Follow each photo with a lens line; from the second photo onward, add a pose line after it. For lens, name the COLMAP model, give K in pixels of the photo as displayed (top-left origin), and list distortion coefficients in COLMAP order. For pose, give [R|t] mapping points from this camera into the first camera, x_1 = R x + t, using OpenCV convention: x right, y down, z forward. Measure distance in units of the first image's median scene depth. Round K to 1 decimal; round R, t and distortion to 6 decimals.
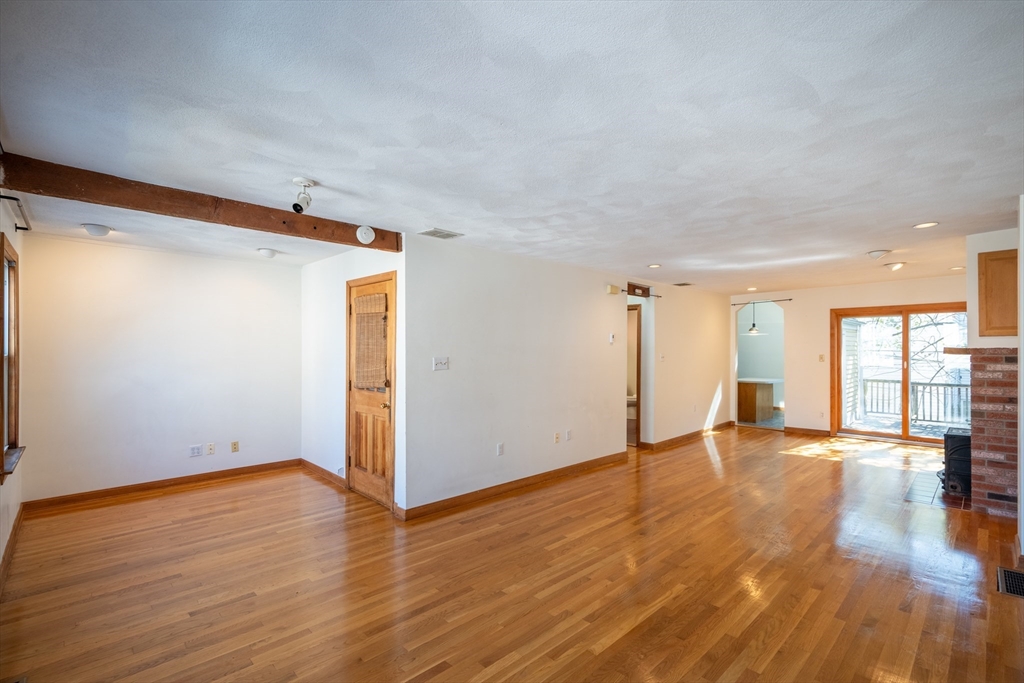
lens RADIAL K [[467.4, 0, 501.2], [0, 467.4, 346.7], [0, 0, 1]] dist [-0.002044, -0.000497]
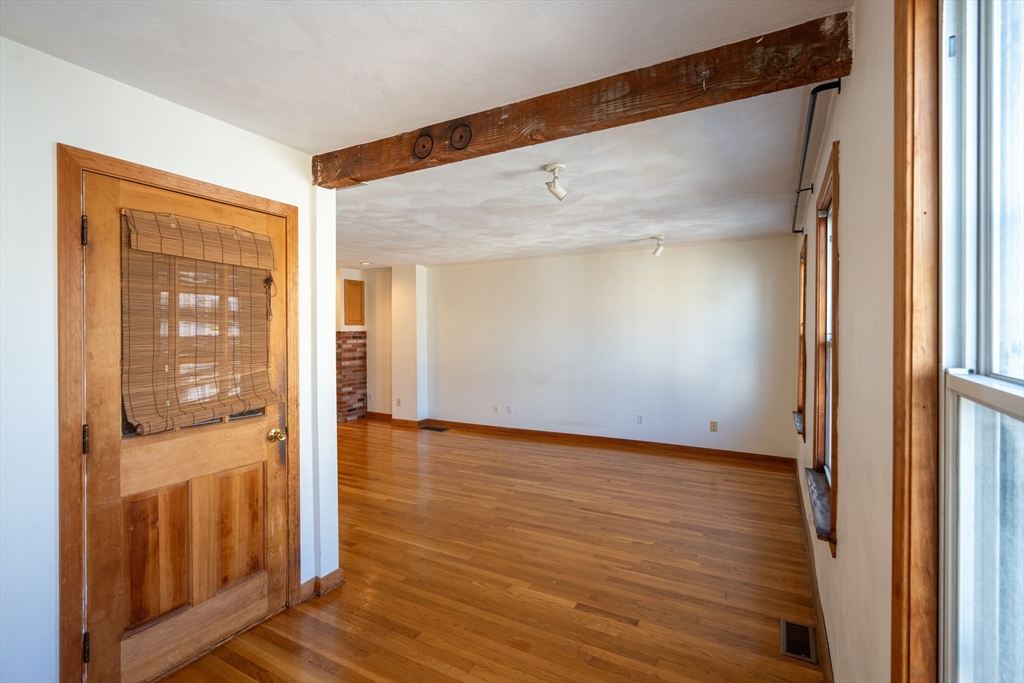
lens RADIAL K [[467.4, 0, 506.1], [0, 467.4, 334.8], [0, 0, 1]] dist [-0.002044, -0.000497]
pose [[-0.294661, -0.010512, 0.955544, -1.024002], [-0.001211, 0.999943, 0.010627, -0.003995], [-0.955601, 0.001974, -0.294657, 1.060049]]
